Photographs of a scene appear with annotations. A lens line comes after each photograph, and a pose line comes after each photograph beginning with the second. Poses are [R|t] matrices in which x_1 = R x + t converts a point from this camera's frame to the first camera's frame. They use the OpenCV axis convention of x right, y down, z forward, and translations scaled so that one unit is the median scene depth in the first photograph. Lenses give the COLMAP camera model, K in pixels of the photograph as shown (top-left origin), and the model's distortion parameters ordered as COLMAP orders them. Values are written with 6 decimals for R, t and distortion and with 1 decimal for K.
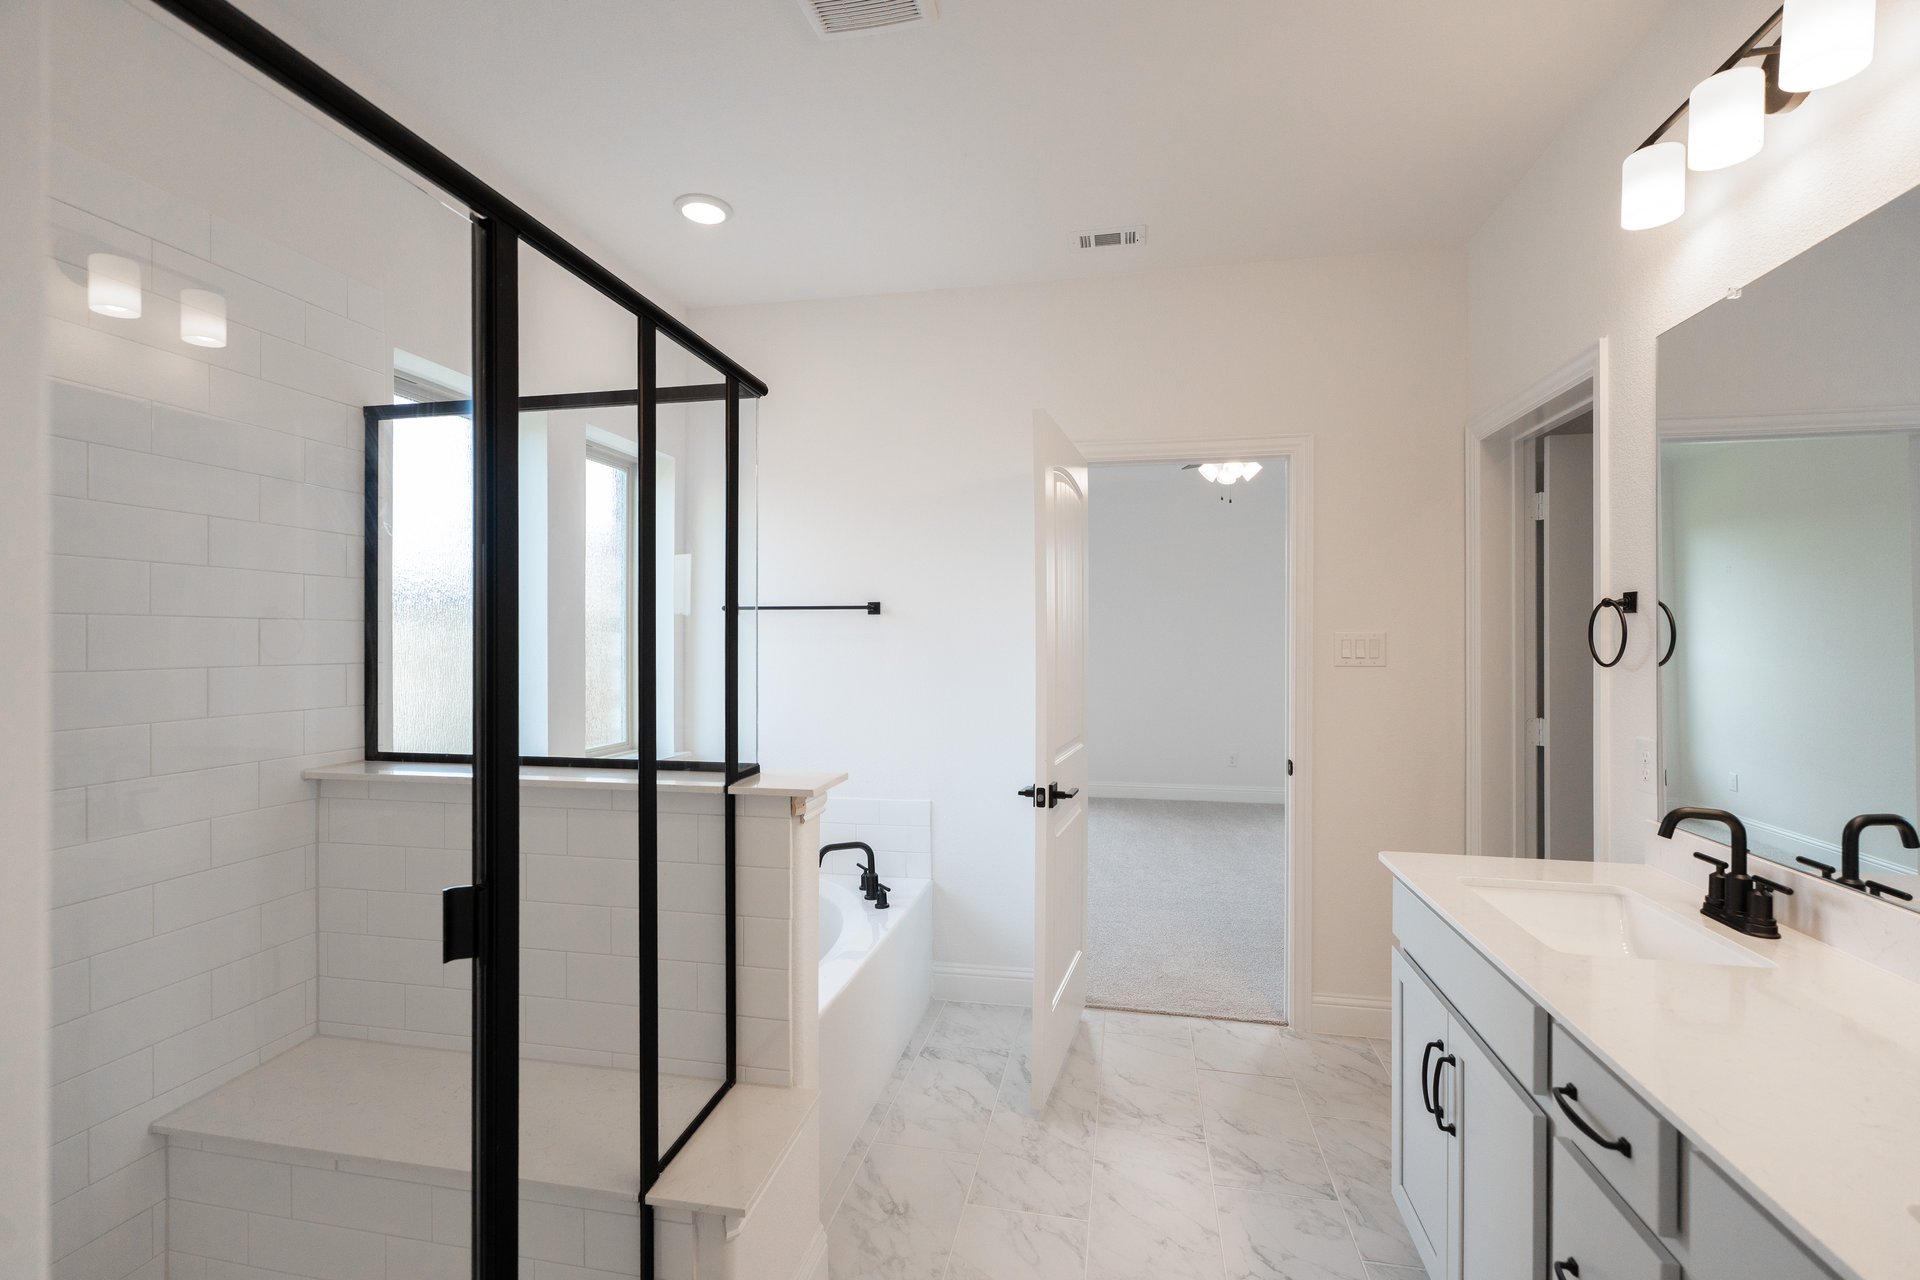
lens RADIAL K [[855.6, 0, 960.0], [0, 855.6, 640.0], [0, 0, 1]] dist [0.000779, 0.000130]
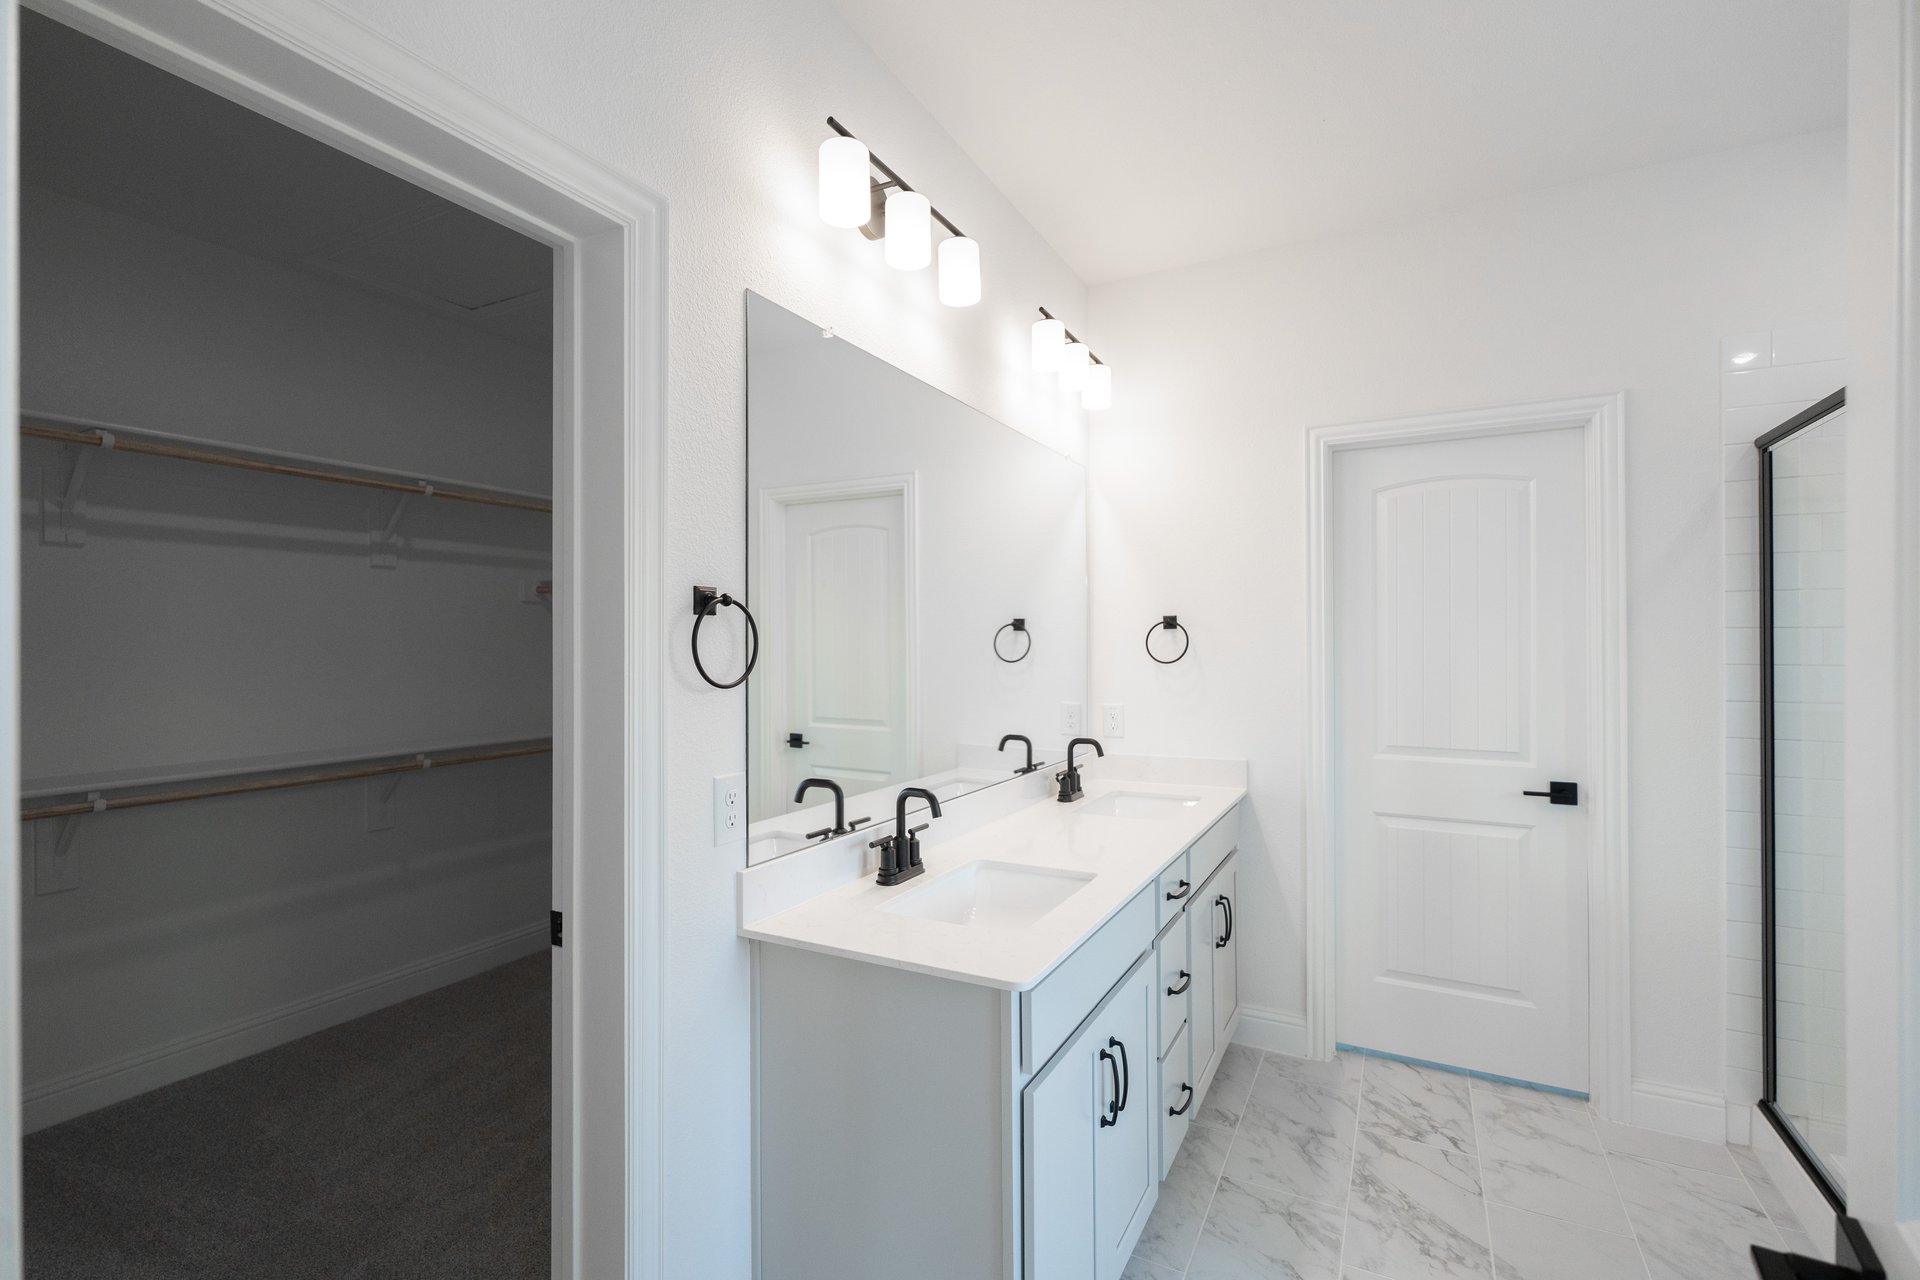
lens RADIAL K [[855.6, 0, 960.0], [0, 855.6, 640.0], [0, 0, 1]] dist [0.000779, 0.000130]
pose [[-0.959078, 0.004293, 0.283109, 0.419419], [0.004691, 0.999989, 0.000730, -0.009499], [-0.283102, 0.002028, -0.959088, 1.959749]]
